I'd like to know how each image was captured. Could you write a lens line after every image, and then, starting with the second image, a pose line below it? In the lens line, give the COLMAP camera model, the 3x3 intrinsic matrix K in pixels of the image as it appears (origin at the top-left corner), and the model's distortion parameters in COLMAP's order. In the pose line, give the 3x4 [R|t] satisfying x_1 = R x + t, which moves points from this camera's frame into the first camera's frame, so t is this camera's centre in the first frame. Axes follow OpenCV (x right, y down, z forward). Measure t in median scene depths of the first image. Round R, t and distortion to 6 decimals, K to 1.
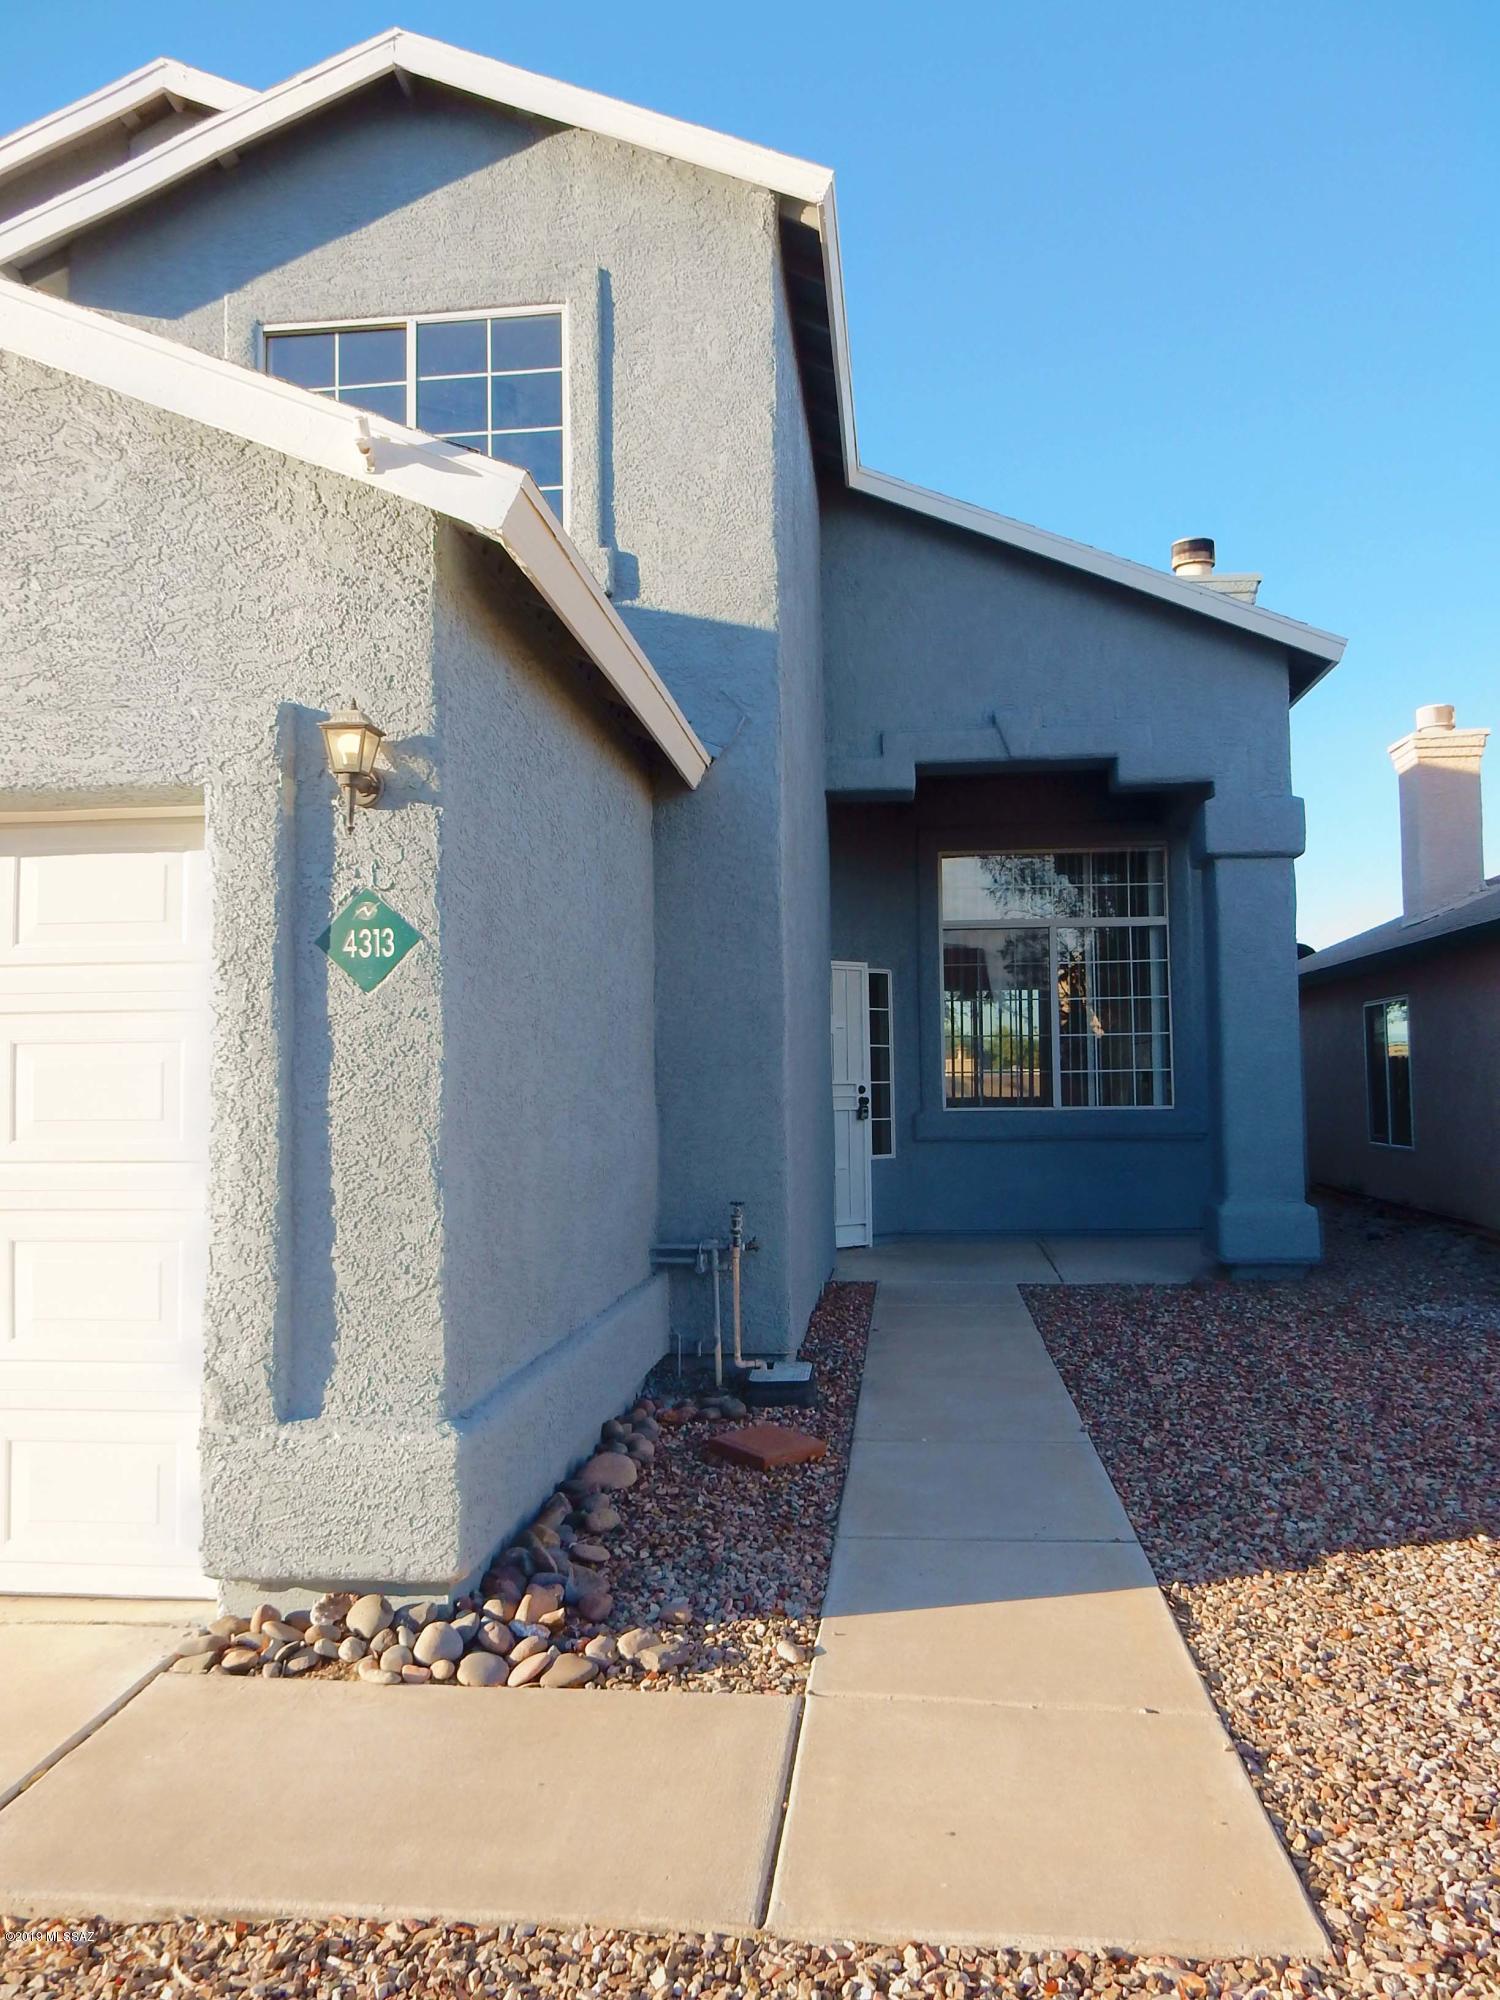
lens RADIAL K [[1534.2, 0, 739.2], [0, 1534.2, 987.6], [0, 0, 1]] dist [-0.008854, 0.006151]
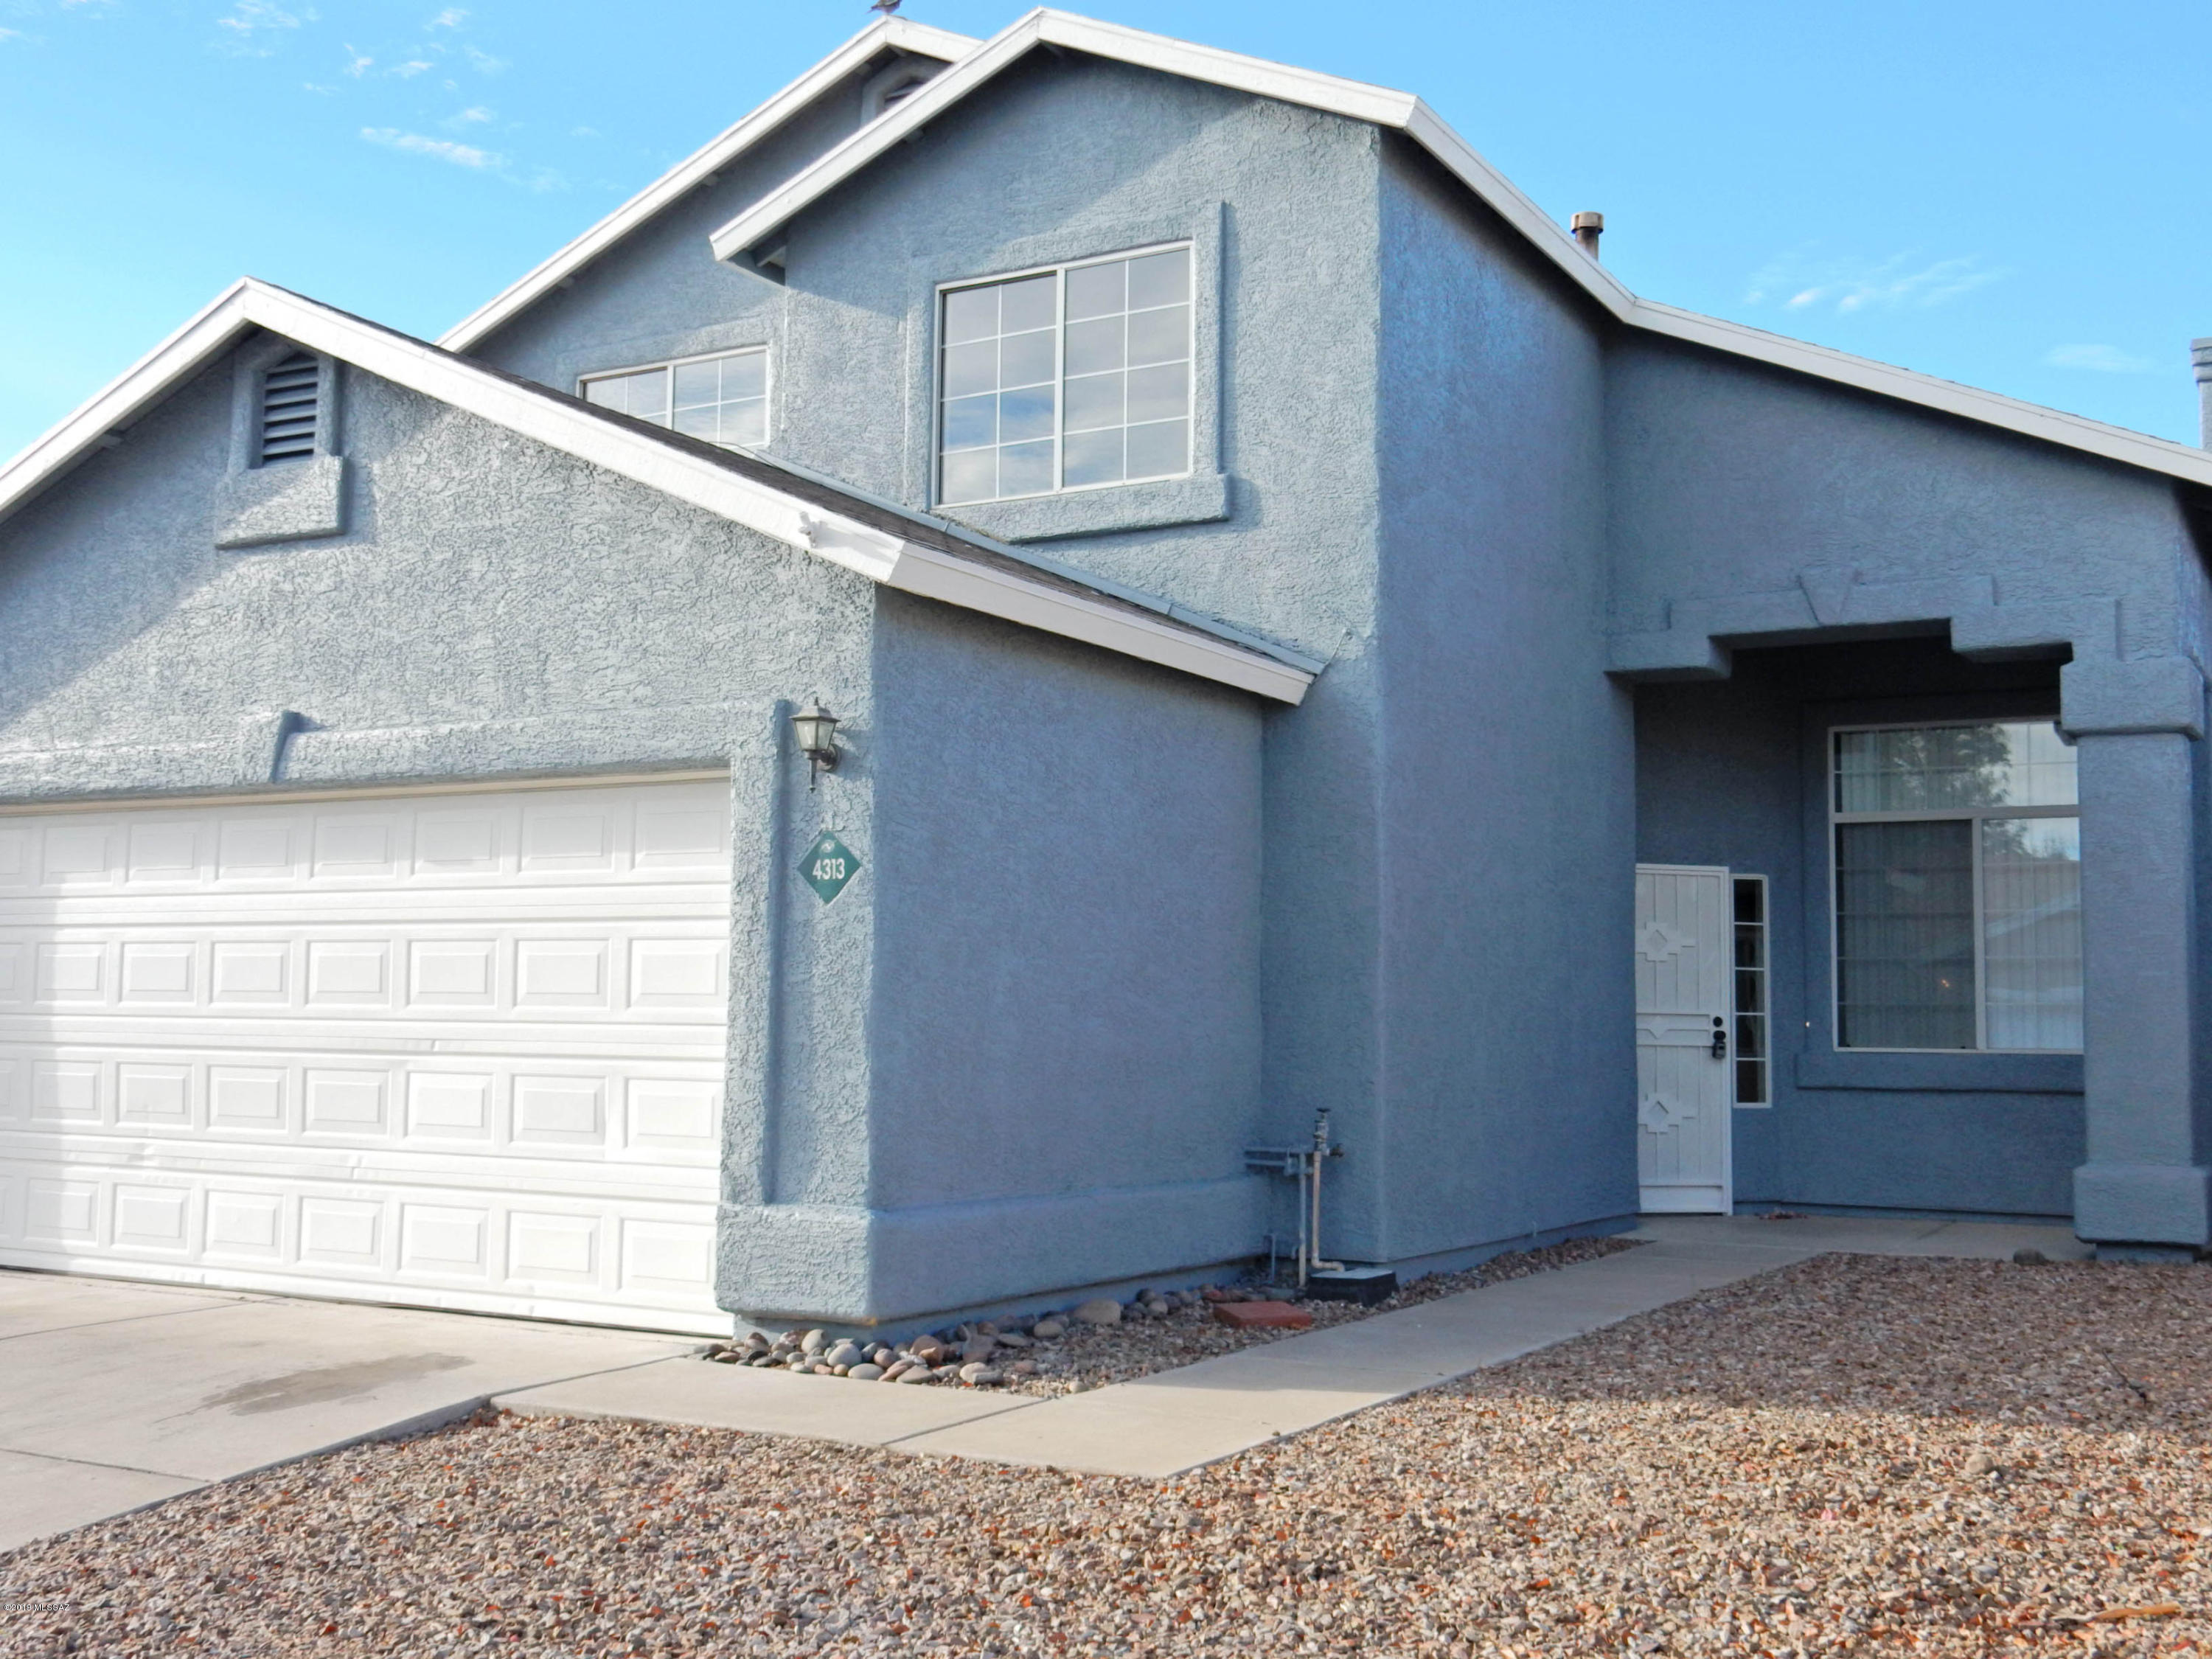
lens RADIAL K [[2349.0, 0, 1094.5], [0, 2349.0, 817.9], [0, 0, 1]] dist [0.002770, 0.000000]
pose [[0.918327, -0.012199, -0.395635, 0.813802], [-0.000483, 0.999490, -0.031939, -0.007005], [0.395822, 0.029521, 0.917852, -0.860175]]
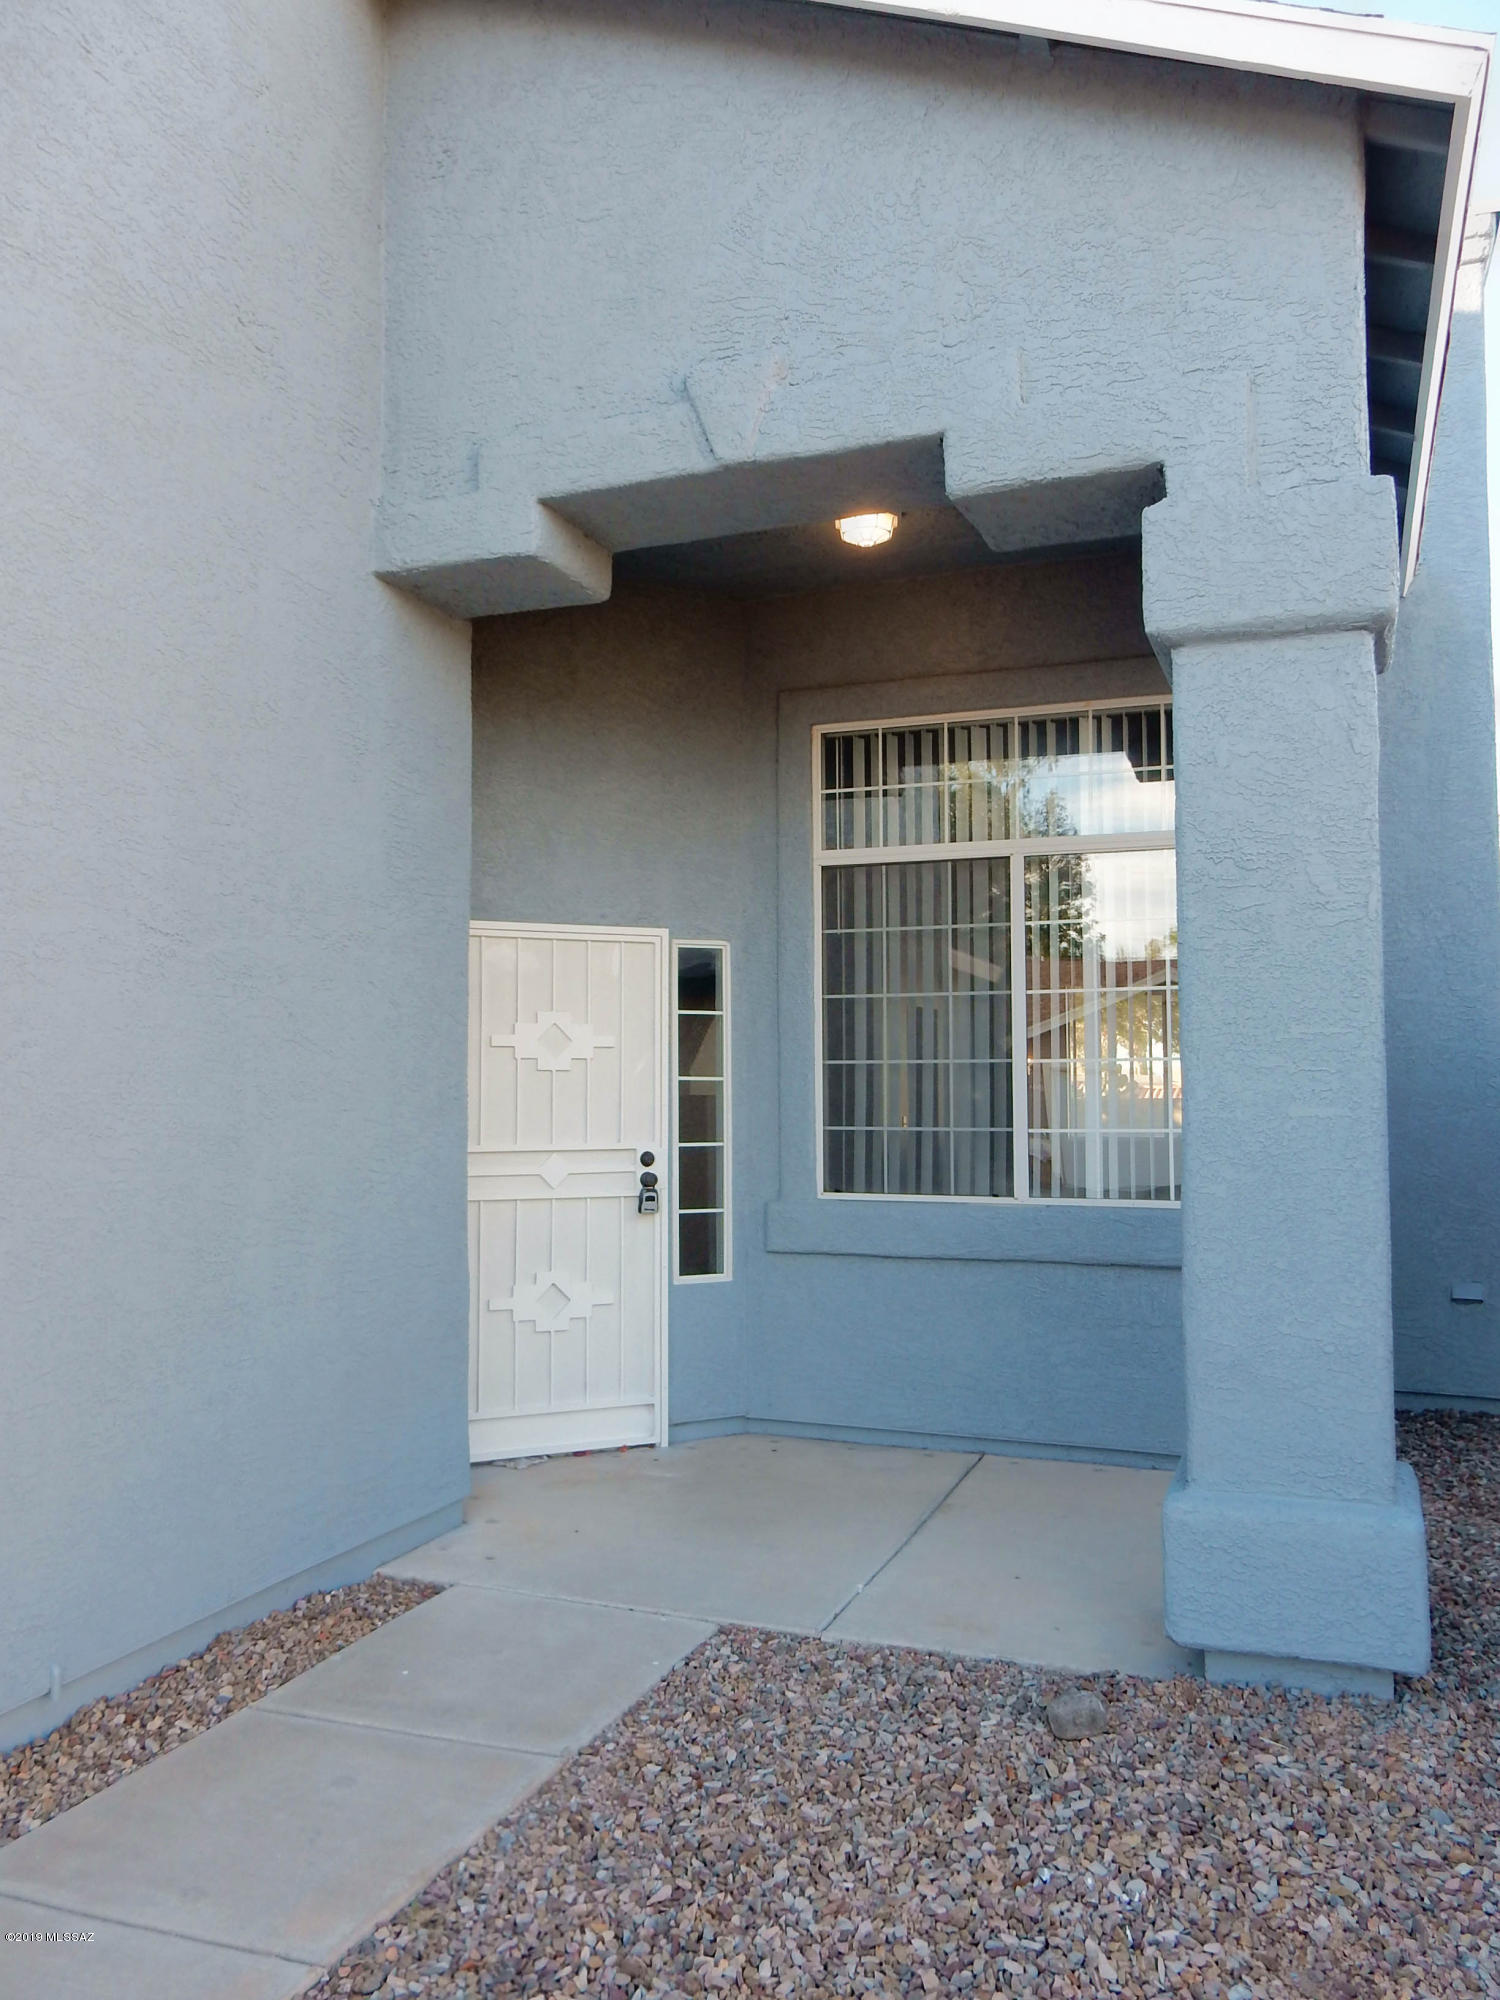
lens RADIAL K [[1534.2, 0, 744.8], [0, 1534.2, 993.0], [0, 0, 1]] dist [-0.008854, 0.006151]
pose [[0.966804, -0.008950, -0.255361, 0.761078], [0.009485, 0.999955, 0.000862, 0.019351], [0.255341, -0.003255, 0.966846, 1.424694]]
